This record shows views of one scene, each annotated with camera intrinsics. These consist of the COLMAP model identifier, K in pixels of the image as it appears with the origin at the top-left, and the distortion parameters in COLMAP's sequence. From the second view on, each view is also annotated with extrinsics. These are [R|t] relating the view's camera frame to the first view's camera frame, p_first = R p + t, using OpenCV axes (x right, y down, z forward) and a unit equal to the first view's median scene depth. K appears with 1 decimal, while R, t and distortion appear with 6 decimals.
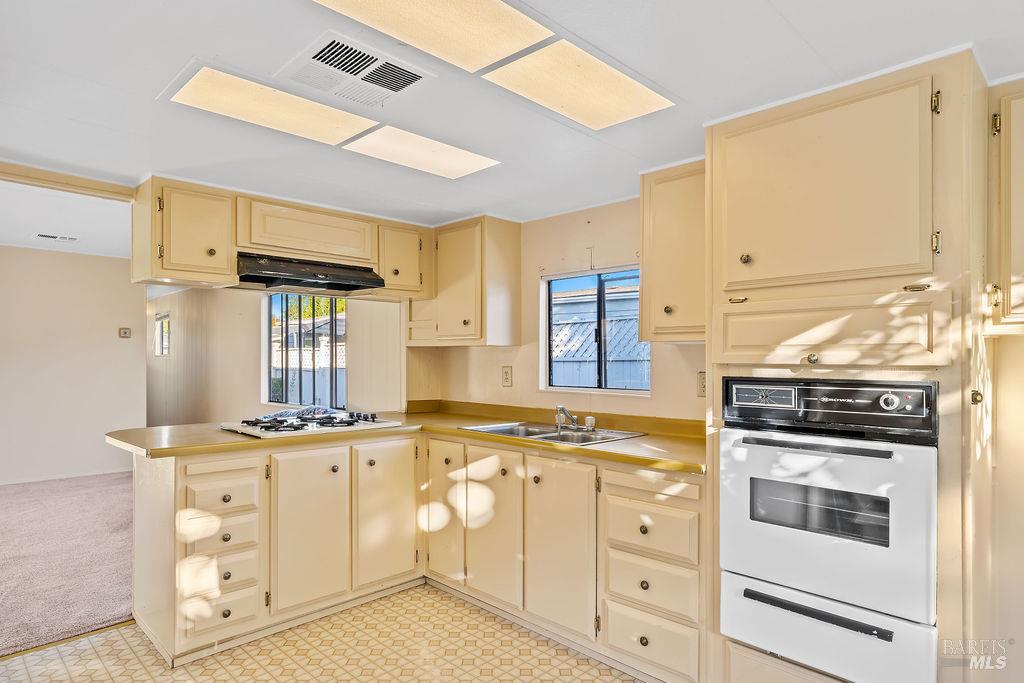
lens RADIAL K [[588.0, 0, 515.7], [0, 588.0, 363.2], [0, 0, 1]] dist [0.012748, -0.000271]
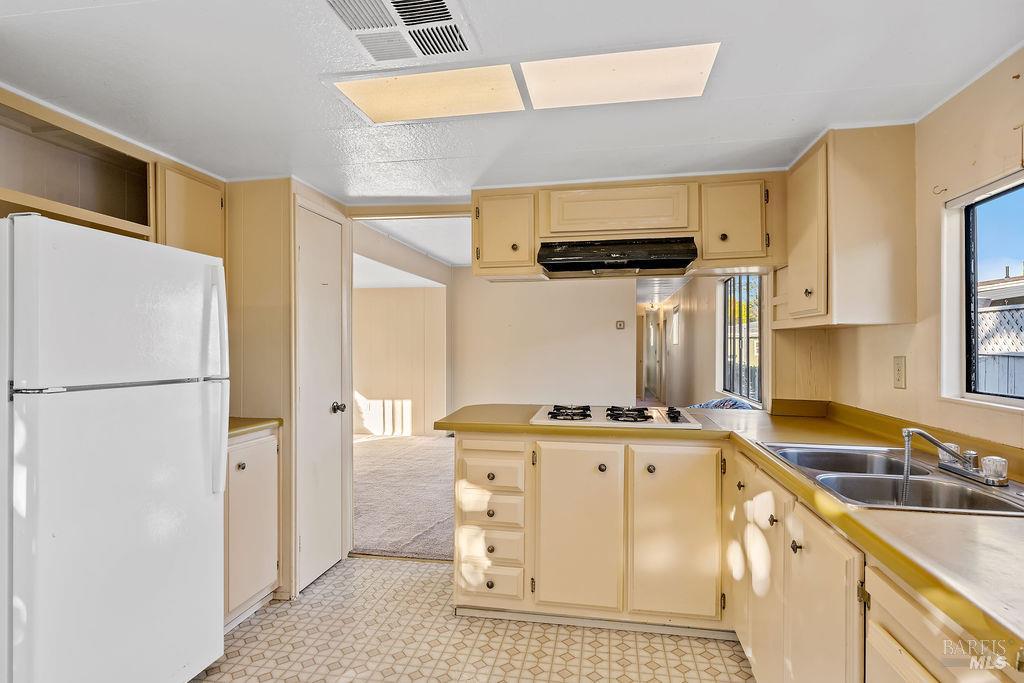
lens RADIAL K [[545.9, 0, 506.5], [0, 545.9, 344.1], [0, 0, 1]] dist [-0.006136, -0.000055]
pose [[0.561144, -0.003203, -0.827712, 0.317480], [-0.005262, 0.999958, -0.007438, -0.002131], [0.827701, 0.008529, 0.561104, 0.436893]]
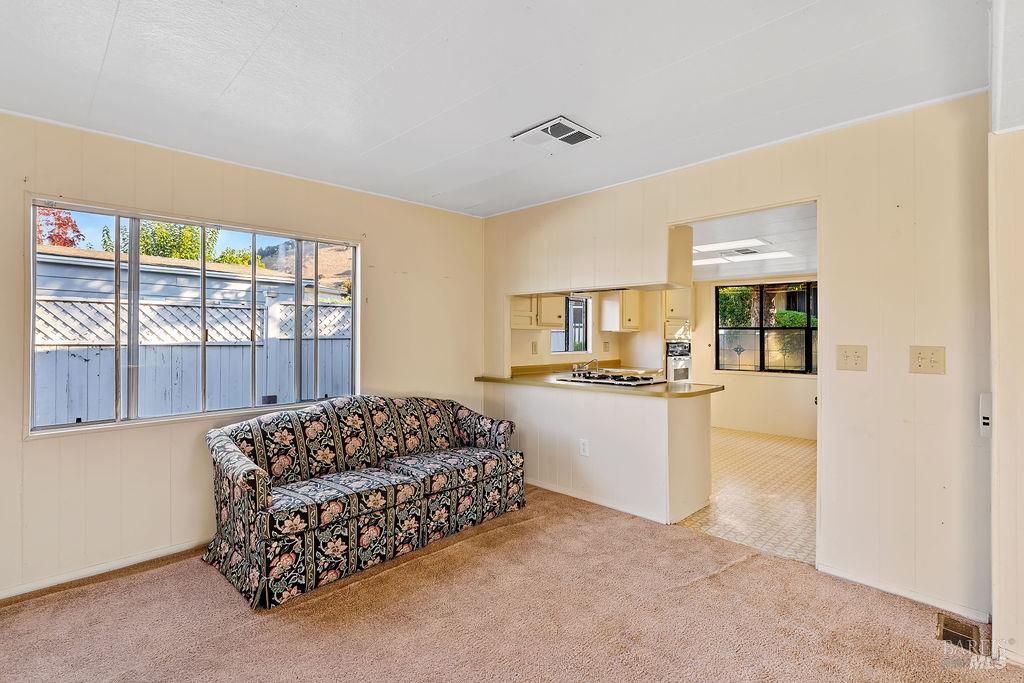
lens RADIAL K [[474.3, 0, 507.6], [0, 474.3, 333.6], [0, 0, 1]] dist [0.002437, 0.002706]
pose [[0.007319, 0.013090, 0.999888, -1.888259], [0.010349, 0.999860, -0.013166, -0.002248], [-0.999920, 0.010444, 0.007182, 1.471172]]
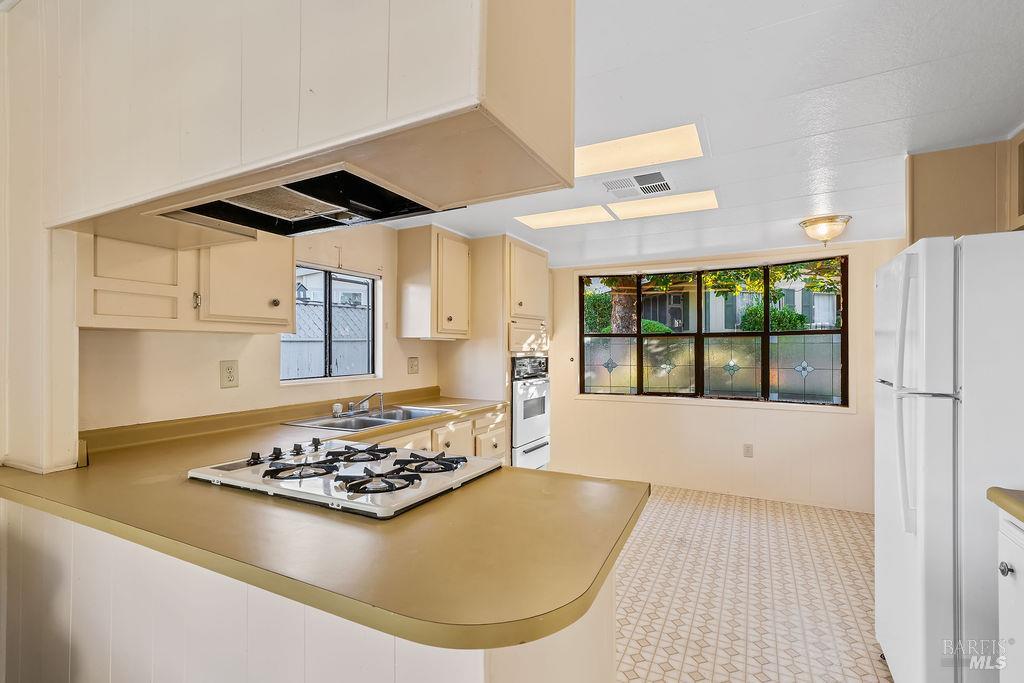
lens RADIAL K [[462.8, 0, 506.0], [0, 462.8, 343.9], [0, 0, 1]] dist [-0.000908, 0.002014]
pose [[-0.279736, 0.008521, 0.960039, -0.938934], [0.012530, 0.999908, -0.005223, -0.012500], [-0.959995, 0.010568, -0.279816, 1.133131]]
